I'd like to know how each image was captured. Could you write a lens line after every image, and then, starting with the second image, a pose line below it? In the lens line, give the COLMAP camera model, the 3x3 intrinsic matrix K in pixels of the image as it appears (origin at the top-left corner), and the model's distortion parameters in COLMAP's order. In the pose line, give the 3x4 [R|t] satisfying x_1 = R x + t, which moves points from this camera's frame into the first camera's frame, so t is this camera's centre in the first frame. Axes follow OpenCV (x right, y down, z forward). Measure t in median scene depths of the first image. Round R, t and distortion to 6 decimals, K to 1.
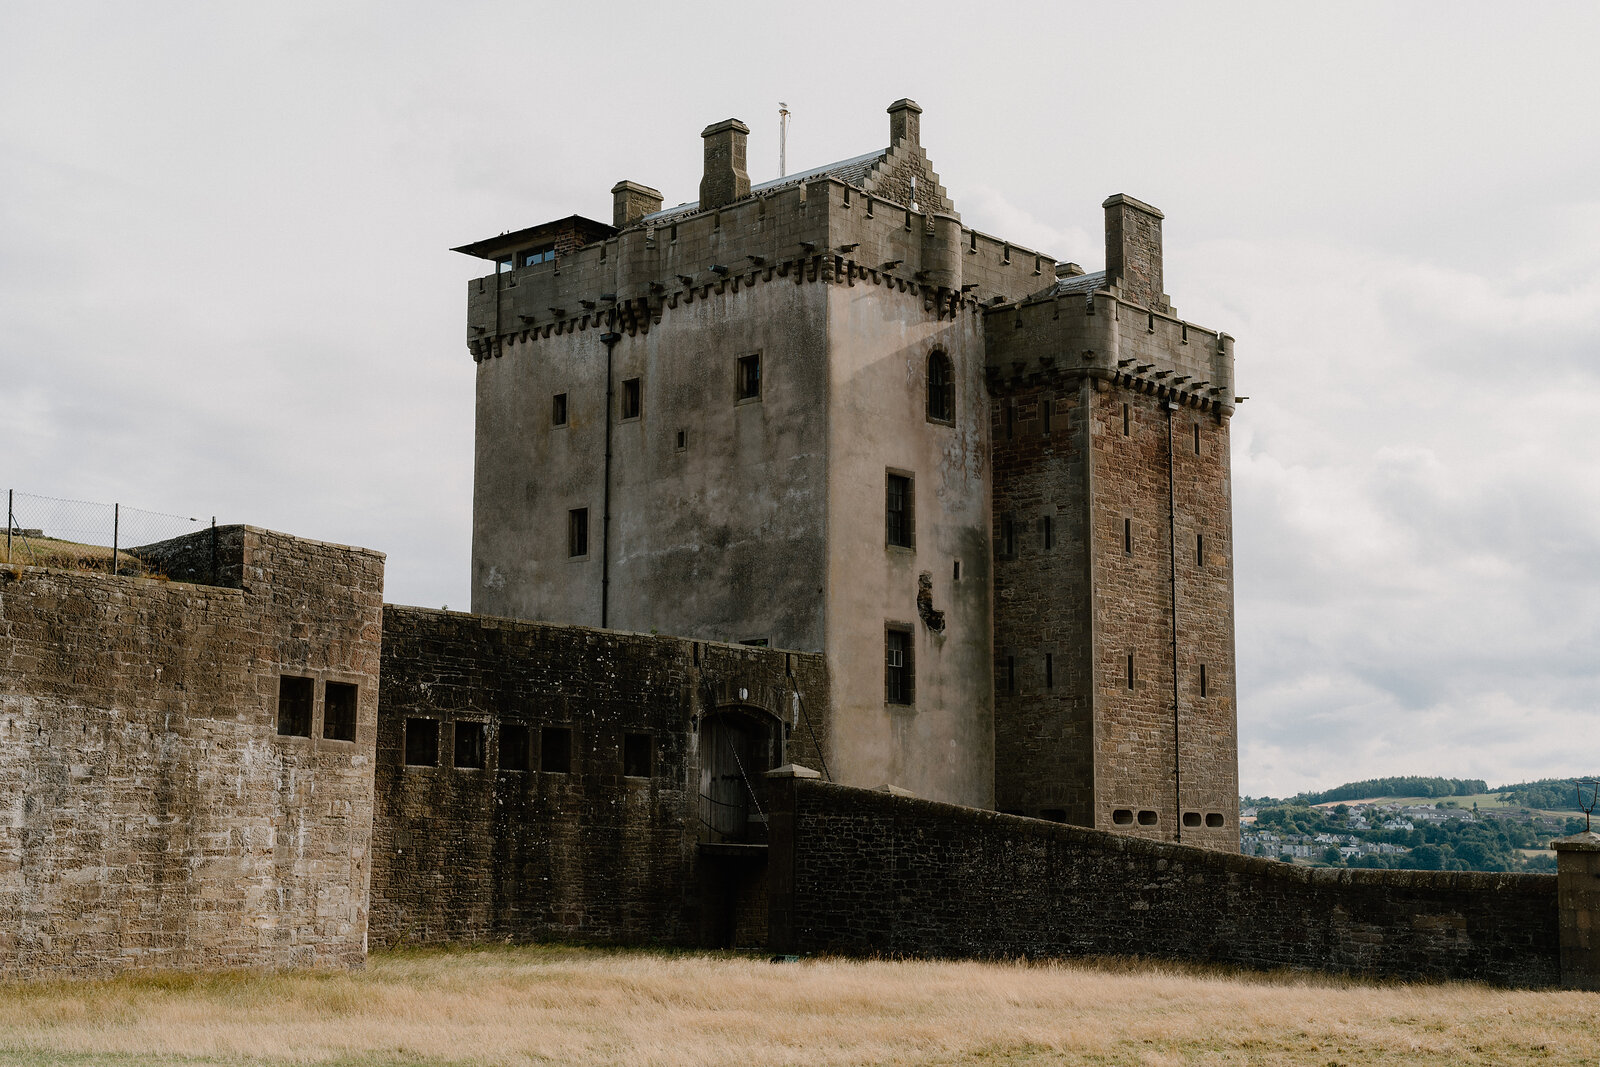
lens RADIAL K [[2210.7, 0, 800.0], [0, 2210.7, 533.5], [0, 0, 1]] dist [-0.004323, 0.031464]
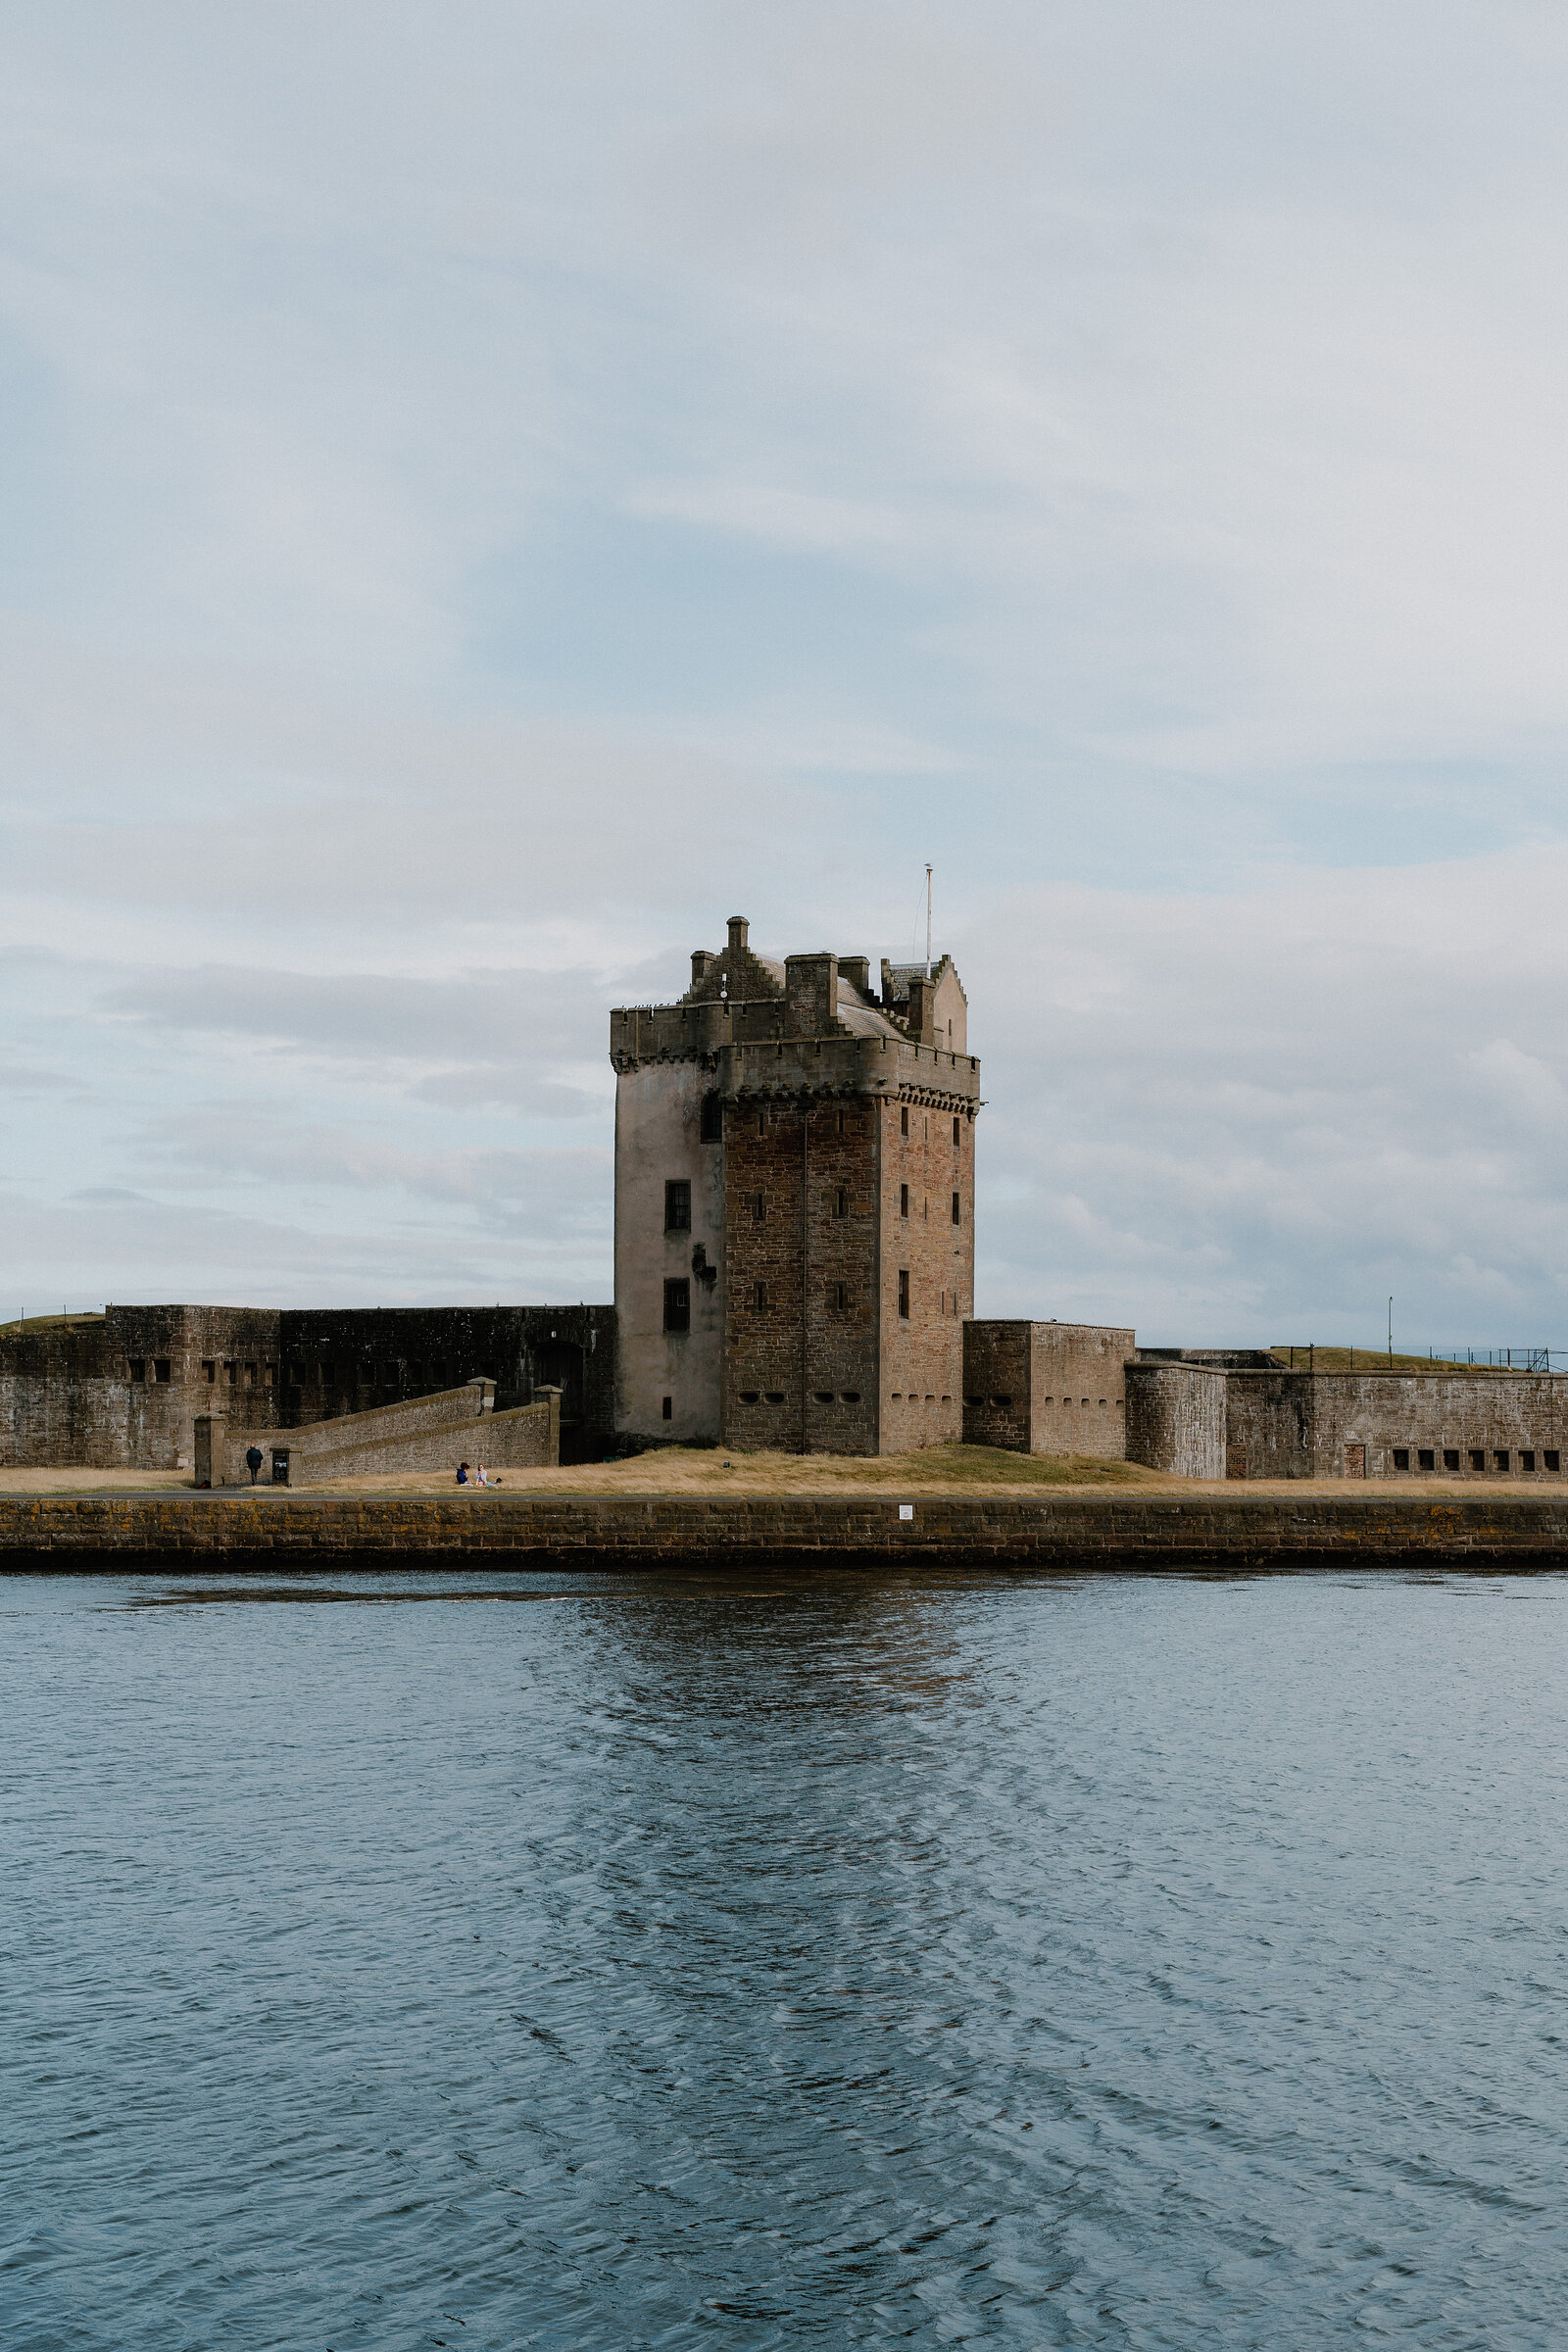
lens RADIAL K [[3375.0, 0, 784.0], [0, 3375.0, 1176.0], [0, 0, 1]] dist [-0.015307, -0.003032]
pose [[0.249933, -0.082304, -0.964759, 2.318925], [0.141898, 0.988737, -0.047590, 0.090558], [0.957809, -0.125003, 0.258797, 0.446969]]
